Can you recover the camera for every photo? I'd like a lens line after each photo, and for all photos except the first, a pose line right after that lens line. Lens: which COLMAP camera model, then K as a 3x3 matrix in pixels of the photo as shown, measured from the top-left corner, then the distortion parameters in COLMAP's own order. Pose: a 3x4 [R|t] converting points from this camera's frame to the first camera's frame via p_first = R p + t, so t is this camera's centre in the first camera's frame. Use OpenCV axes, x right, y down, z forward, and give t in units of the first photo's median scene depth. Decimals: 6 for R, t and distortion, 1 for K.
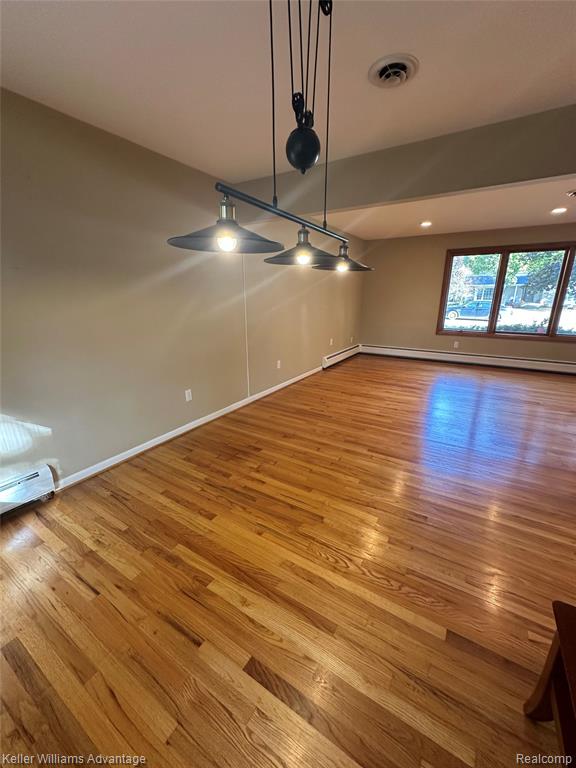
lens RADIAL K [[306.0, 0, 287.8], [0, 306.0, 384.7], [0, 0, 1]] dist [-0.006256, 0.000690]
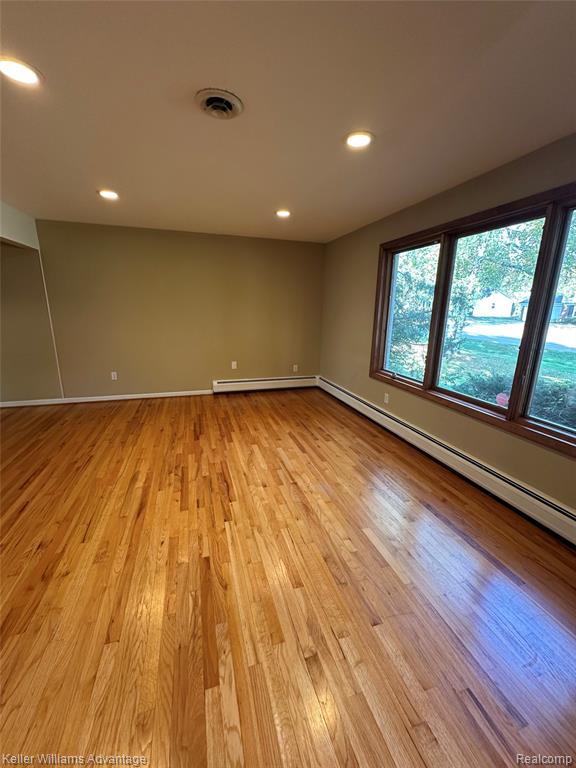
lens RADIAL K [[306.0, 0, 287.4], [0, 306.0, 380.3], [0, 0, 1]] dist [-0.006256, 0.000690]
pose [[0.752990, 0.164611, -0.637110, 1.315883], [-0.204563, 0.978790, 0.011122, -0.224390], [0.625428, 0.121954, 0.770693, 0.697745]]
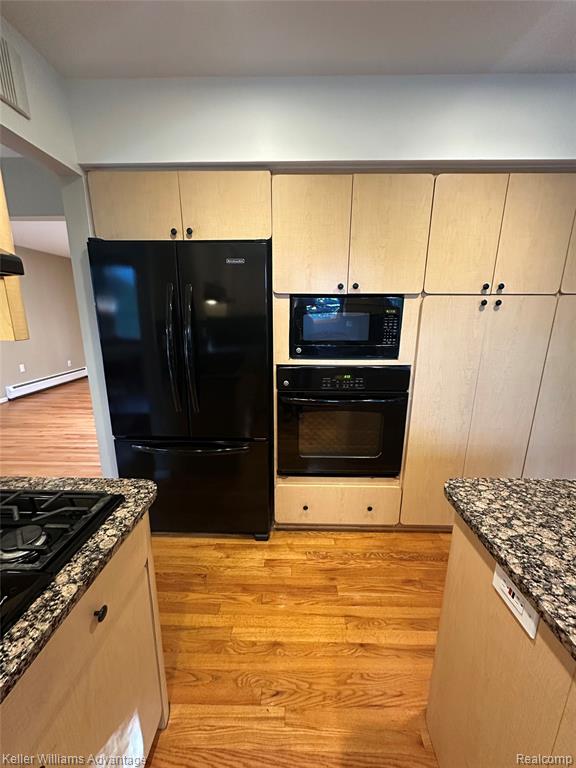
lens RADIAL K [[306.0, 0, 288.1], [0, 306.0, 383.7], [0, 0, 1]] dist [-0.006256, 0.000690]
pose [[0.860948, -0.109271, 0.496819, 0.581128], [0.140527, 0.989740, -0.025838, 0.054749], [-0.488898, 0.092061, 0.867469, -0.201716]]
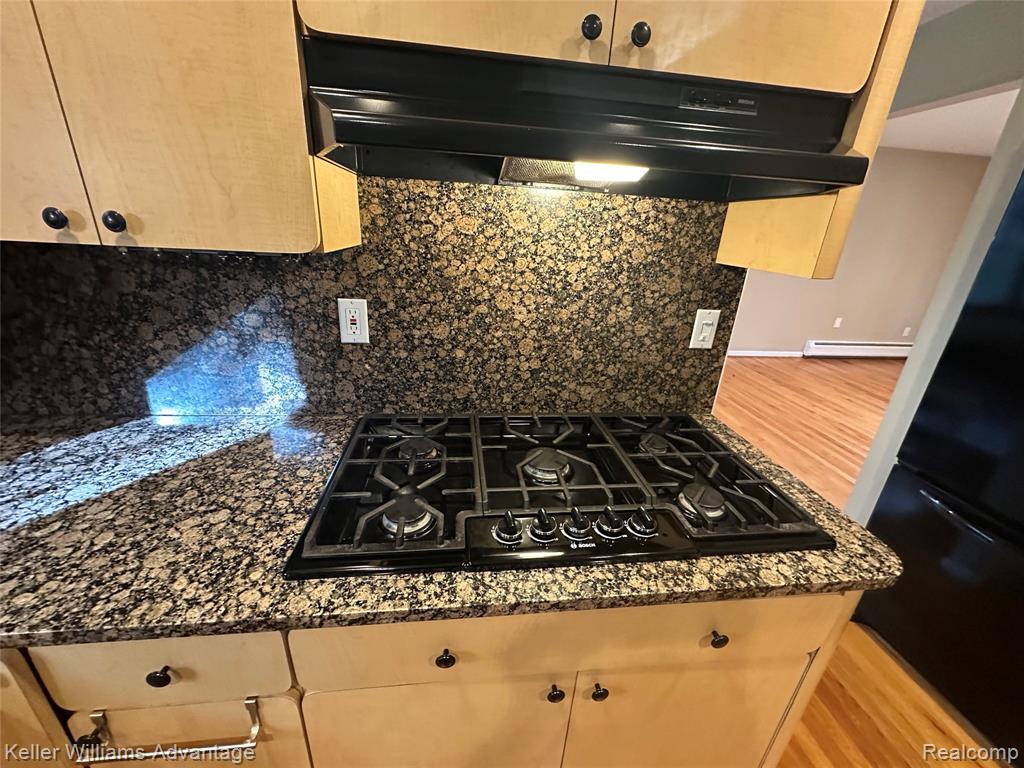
lens RADIAL K [[408.1, 0, 511.9], [0, 408.1, 382.6], [0, 0, 1]] dist [-0.006256, 0.000690]
pose [[0.627498, 0.308792, -0.714768, 0.599724], [-0.275608, 0.946650, 0.167012, 0.052764], [0.728208, 0.092196, 0.679127, -0.182221]]
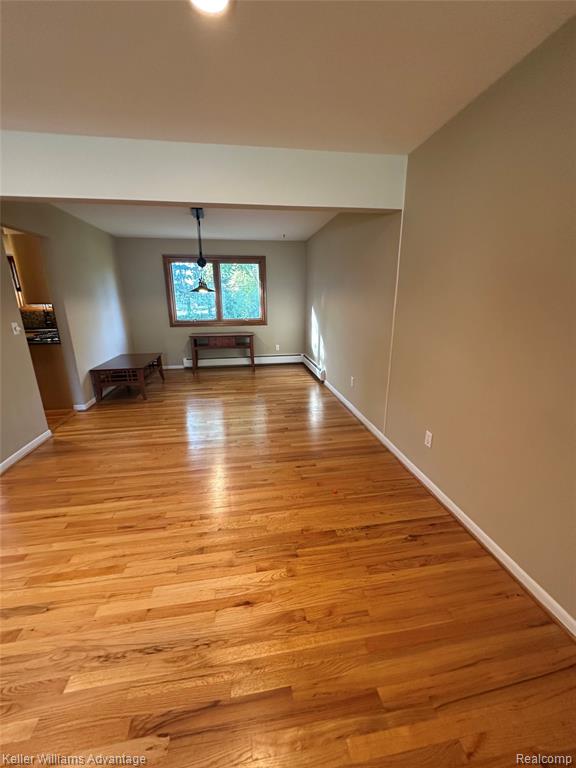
lens RADIAL K [[306.0, 0, 287.0], [0, 306.0, 381.5], [0, 0, 1]] dist [-0.006256, 0.000690]
pose [[-0.757131, 0.181264, -0.627612, 0.561173], [-0.178760, 0.866576, 0.465931, -0.427603], [0.628330, 0.464963, -0.623708, 1.380098]]
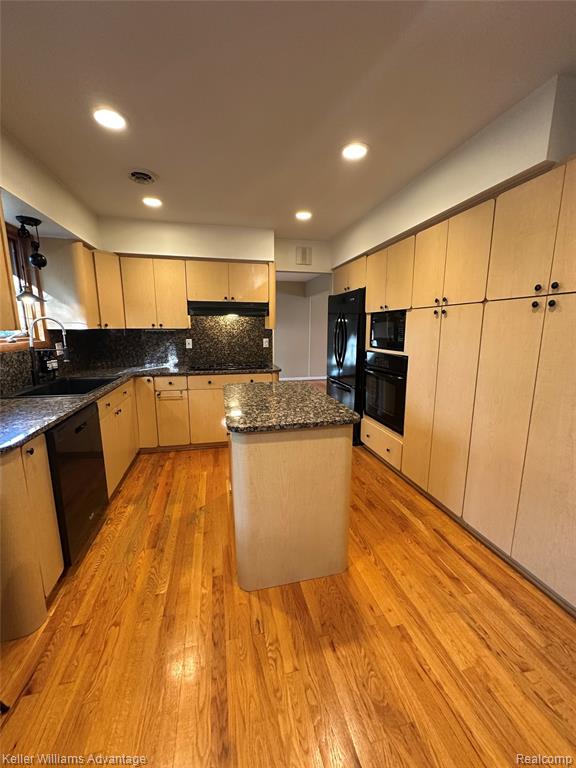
lens RADIAL K [[306.0, 0, 288.8], [0, 306.0, 384.3], [0, 0, 1]] dist [-0.006256, 0.000690]
pose [[0.708537, 0.133663, -0.692899, 1.358296], [-0.208896, 0.977618, -0.025024, 0.192450], [0.674046, 0.162474, 0.720600, -0.607626]]
